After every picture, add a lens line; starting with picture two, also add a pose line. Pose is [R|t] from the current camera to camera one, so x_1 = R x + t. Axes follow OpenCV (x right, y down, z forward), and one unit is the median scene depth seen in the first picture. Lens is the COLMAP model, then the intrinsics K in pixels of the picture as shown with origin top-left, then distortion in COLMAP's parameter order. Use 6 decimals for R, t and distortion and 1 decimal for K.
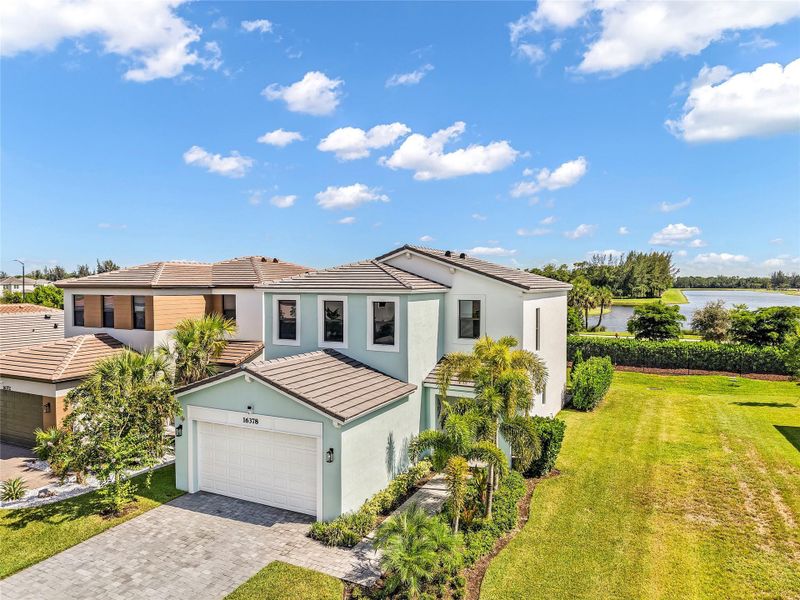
lens RADIAL K [[532.5, 0, 400.0], [0, 532.5, 300.0], [0, 0, 1]] dist [0.007238, -0.008741]
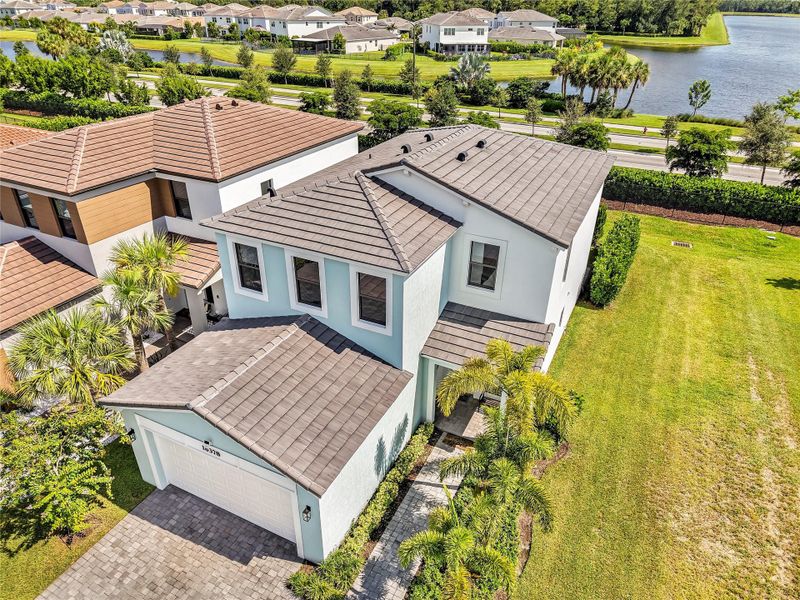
lens RADIAL K [[532.5, 0, 400.0], [0, 532.5, 300.0], [0, 0, 1]] dist [0.007238, -0.008741]
pose [[0.999902, 0.013290, 0.004338, 0.005940], [-0.013776, 0.883669, 0.467909, -0.283476], [0.002385, -0.467923, 0.883766, 0.284392]]
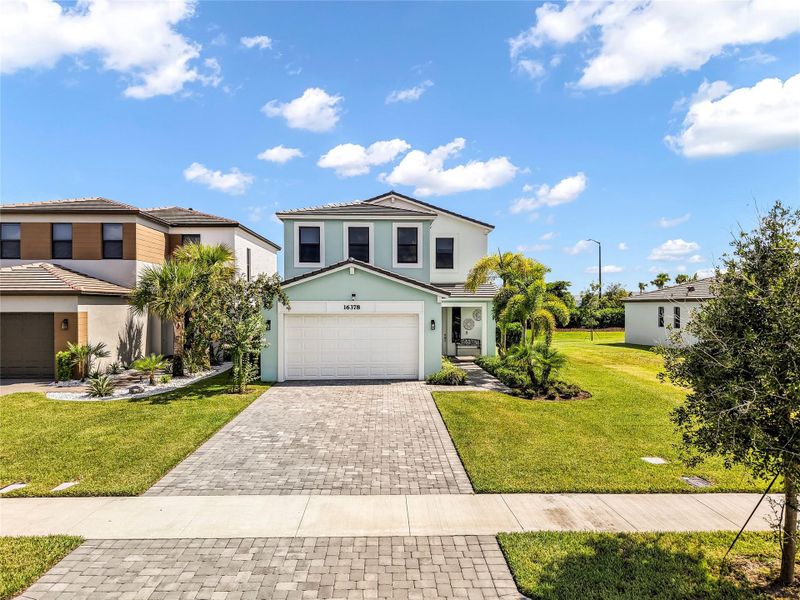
lens RADIAL K [[532.5, 0, 400.0], [0, 532.5, 300.0], [0, 0, 1]] dist [0.007238, -0.008741]
pose [[0.882389, 0.002594, 0.470513, -0.558260], [0.013792, 0.999413, -0.031376, 0.187531], [-0.470318, 0.034175, 0.881835, -0.063278]]
